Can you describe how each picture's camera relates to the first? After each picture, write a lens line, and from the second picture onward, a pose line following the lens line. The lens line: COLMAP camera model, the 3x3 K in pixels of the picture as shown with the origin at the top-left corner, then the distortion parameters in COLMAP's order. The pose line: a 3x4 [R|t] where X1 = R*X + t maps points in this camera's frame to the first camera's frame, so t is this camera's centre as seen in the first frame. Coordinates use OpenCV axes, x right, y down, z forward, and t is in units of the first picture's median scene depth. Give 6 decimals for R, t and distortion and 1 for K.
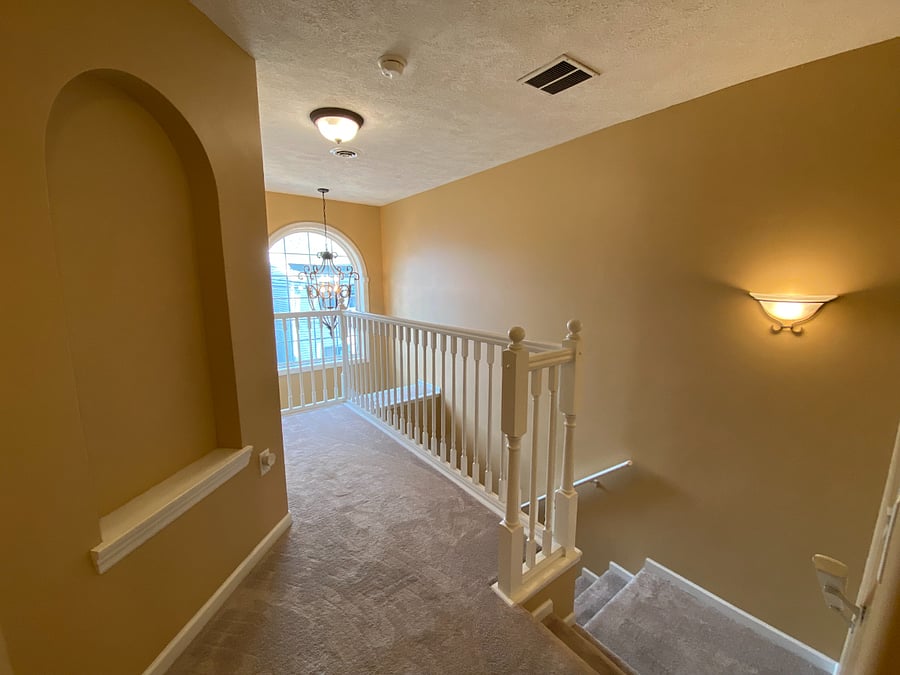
lens RADIAL K [[364.2, 0, 447.1], [0, 364.2, 332.8], [0, 0, 1]] dist [0.018138, -0.019297]
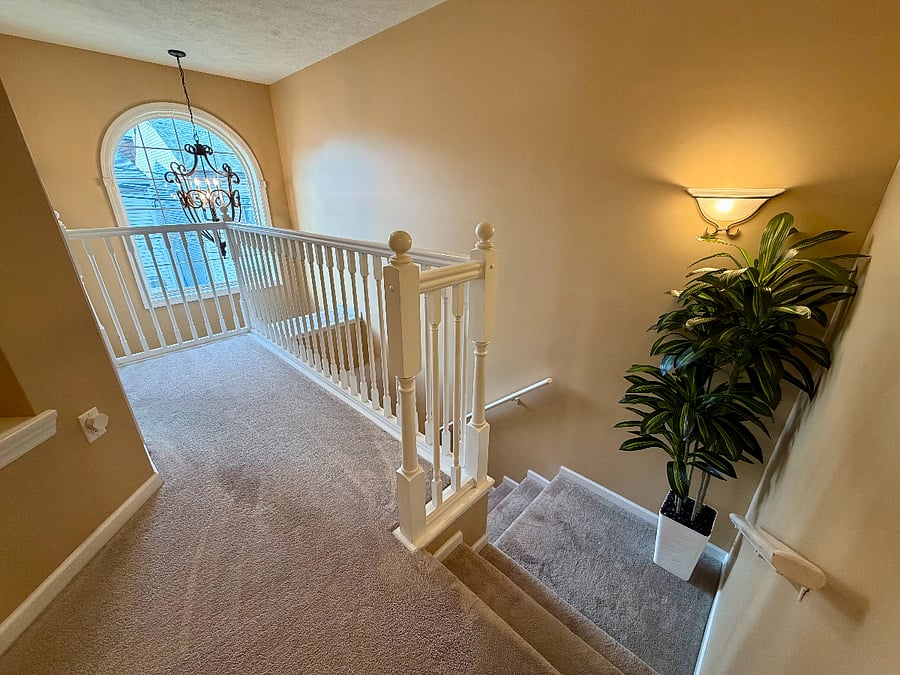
lens RADIAL K [[360.6, 0, 441.1], [0, 360.6, 338.2], [0, 0, 1]] dist [-0.001882, -0.000110]
pose [[0.989024, -0.058959, 0.135482, 0.127842], [0.025209, 0.970825, 0.238460, 0.015437], [-0.145588, -0.232427, 0.961656, 0.207030]]
